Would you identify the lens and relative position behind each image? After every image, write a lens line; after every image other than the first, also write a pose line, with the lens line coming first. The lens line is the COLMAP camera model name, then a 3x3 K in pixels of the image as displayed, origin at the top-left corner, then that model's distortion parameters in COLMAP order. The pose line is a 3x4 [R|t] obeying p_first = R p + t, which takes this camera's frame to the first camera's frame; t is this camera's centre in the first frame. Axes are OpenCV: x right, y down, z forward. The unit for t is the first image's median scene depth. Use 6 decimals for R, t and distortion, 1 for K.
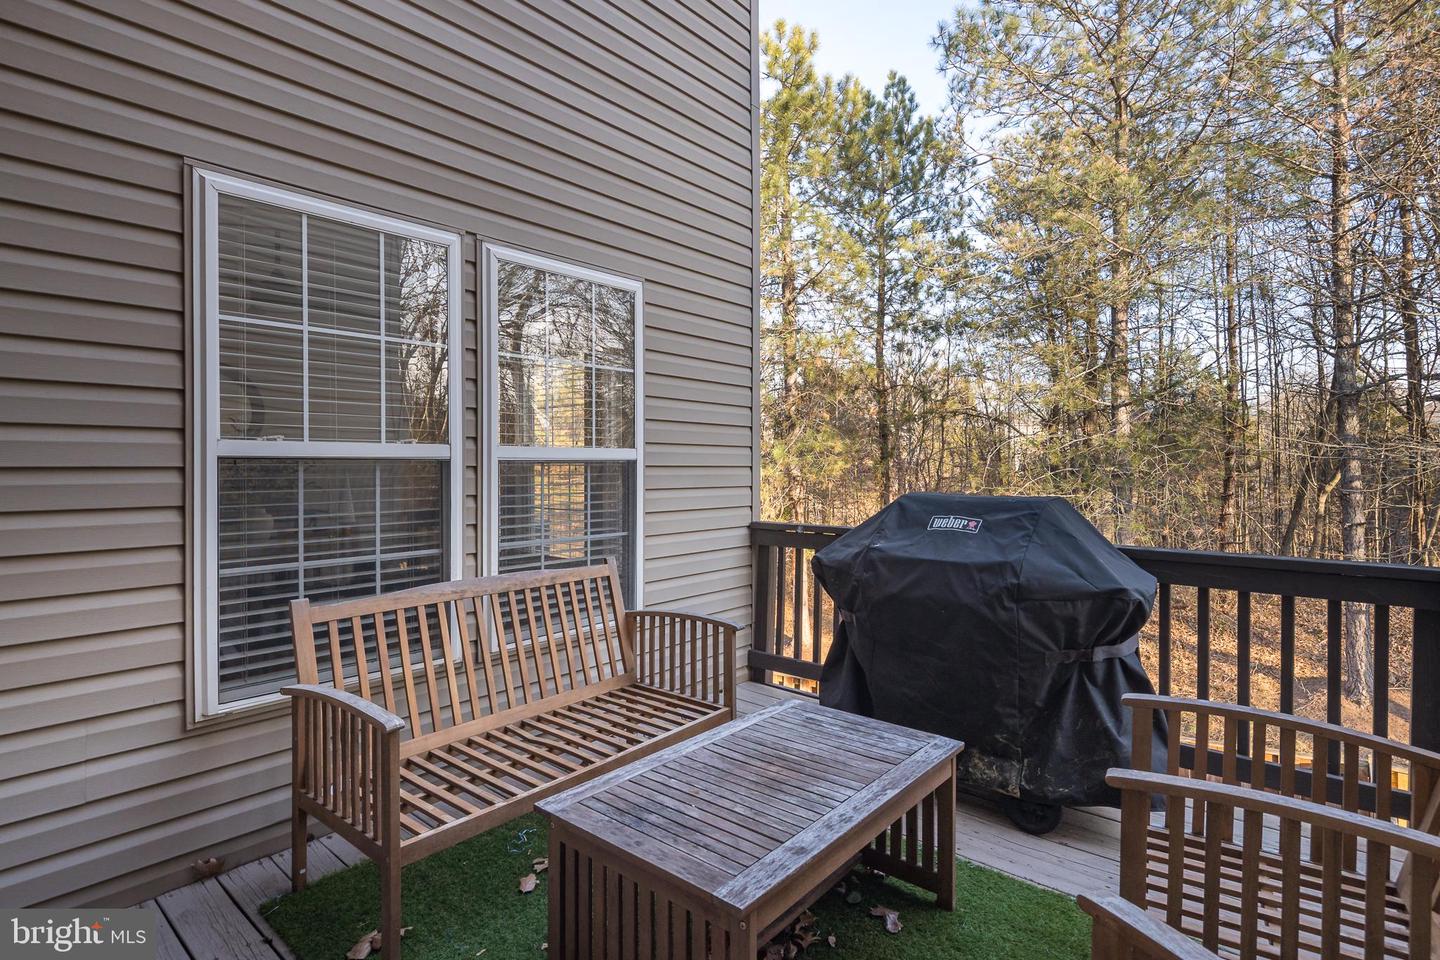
lens RADIAL K [[703.8, 0, 718.2], [0, 703.8, 468.0], [0, 0, 1]] dist [0.003228, -0.000677]
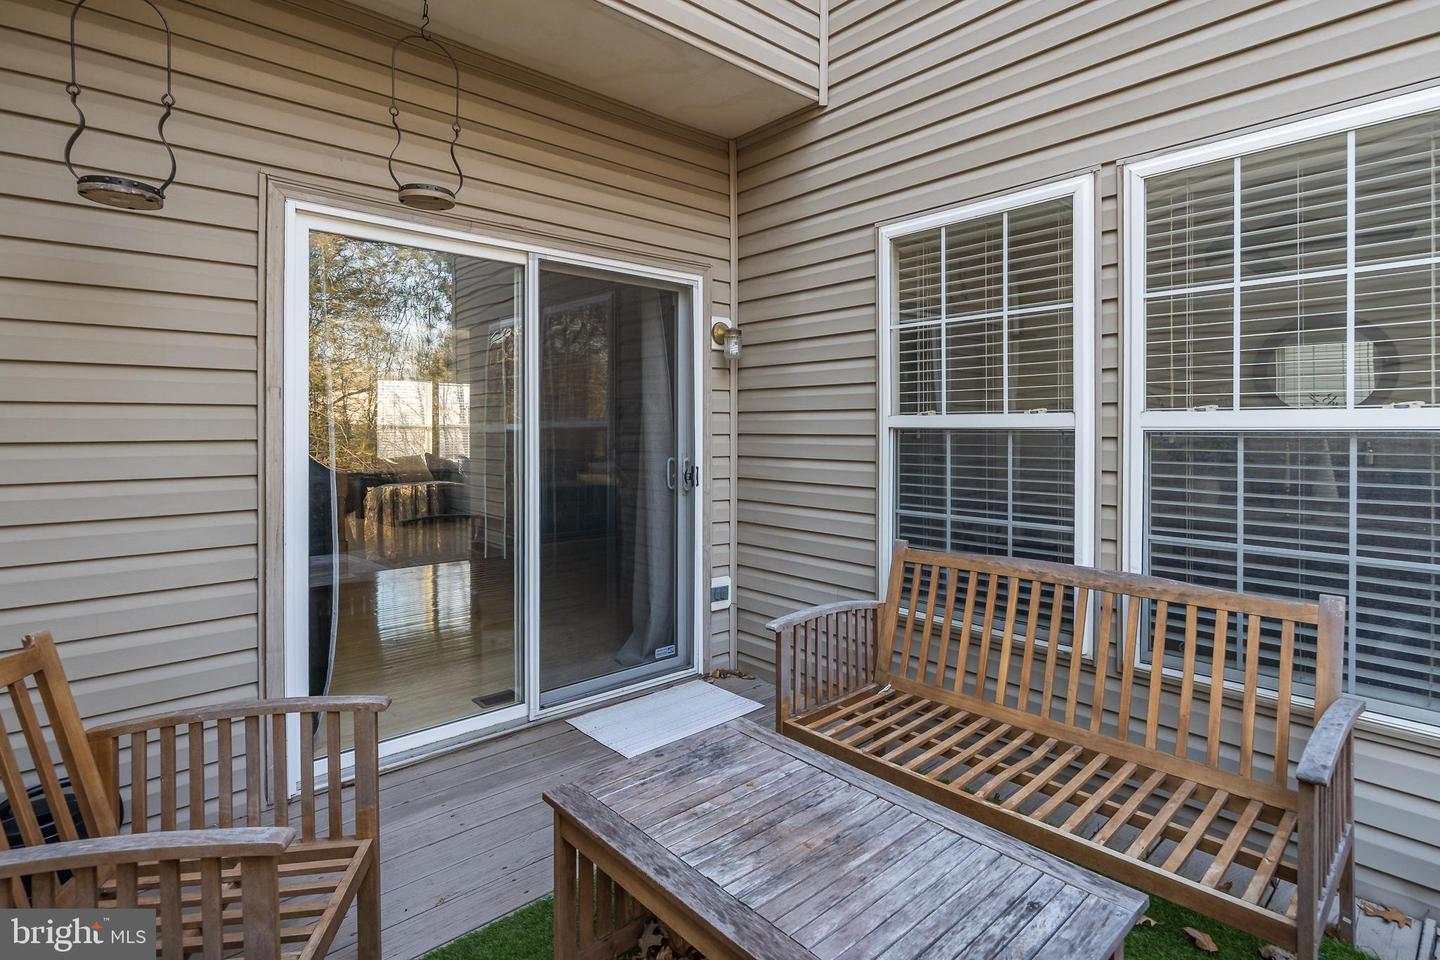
lens RADIAL K [[703.8, 0, 708.5], [0, 703.8, 439.8], [0, 0, 1]] dist [0.003228, -0.000677]
pose [[-0.129324, 0.011987, -0.991530, 0.563973], [-0.014202, 0.999802, 0.013939, -0.003859], [0.991501, 0.015884, -0.129128, 0.639640]]
